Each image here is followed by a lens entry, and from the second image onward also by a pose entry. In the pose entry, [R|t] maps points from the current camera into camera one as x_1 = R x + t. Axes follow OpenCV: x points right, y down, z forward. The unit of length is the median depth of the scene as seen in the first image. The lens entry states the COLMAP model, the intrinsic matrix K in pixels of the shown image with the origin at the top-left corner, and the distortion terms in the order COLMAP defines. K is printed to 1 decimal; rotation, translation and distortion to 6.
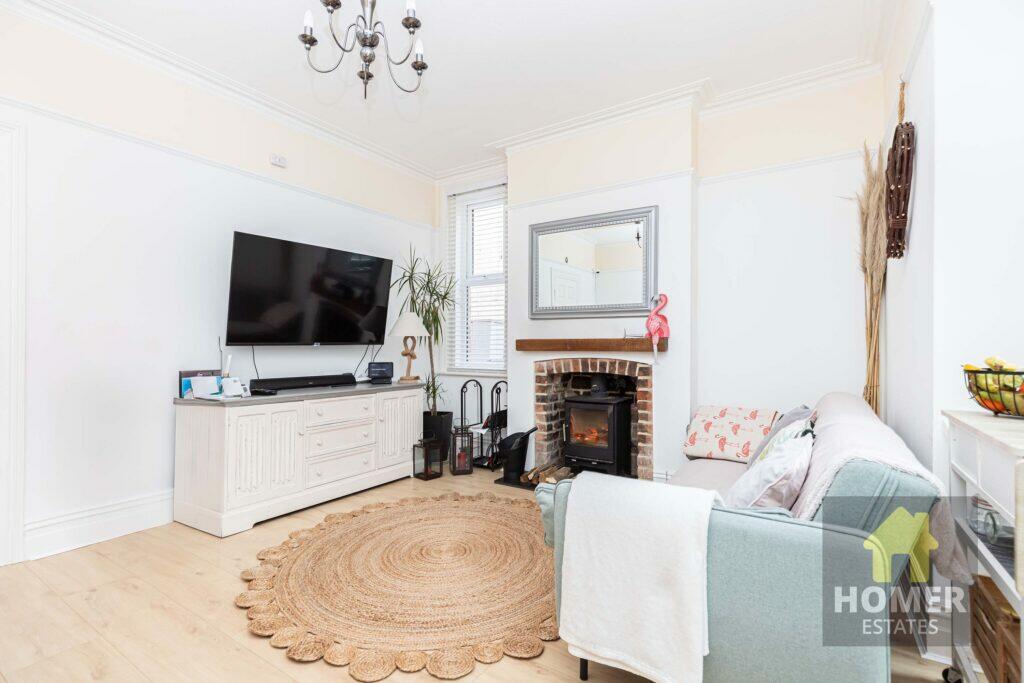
lens RADIAL K [[468.4, 0, 520.1], [0, 468.4, 344.0], [0, 0, 1]] dist [0.019422, 0.000271]
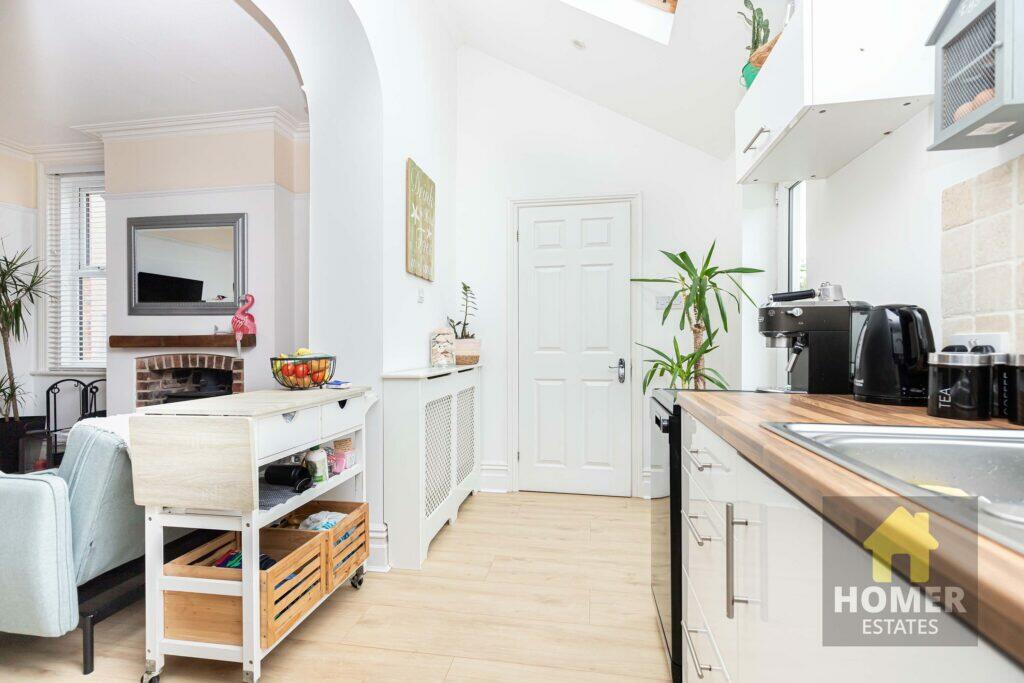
lens RADIAL K [[468.4, 0, 515.6], [0, 468.4, 343.0], [0, 0, 1]] dist [0.019422, 0.000271]
pose [[0.919335, -0.003166, 0.393462, 0.375253], [0.001915, 0.999992, 0.003572, 0.003624], [-0.393470, -0.002531, 0.919334, -0.226819]]
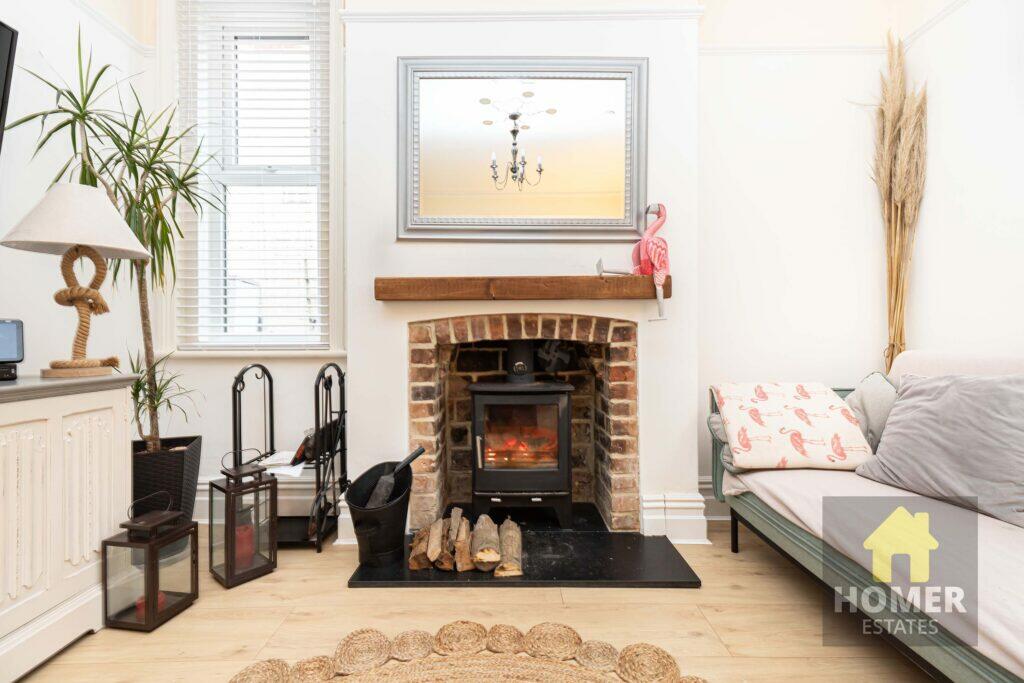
lens RADIAL K [[468.4, 0, 518.9], [0, 468.4, 338.1], [0, 0, 1]] dist [0.019422, 0.000271]
pose [[0.845340, -0.007271, 0.534179, -0.147323], [0.004336, 0.999968, 0.006749, 0.052143], [-0.534211, -0.003389, 0.845344, 0.496501]]
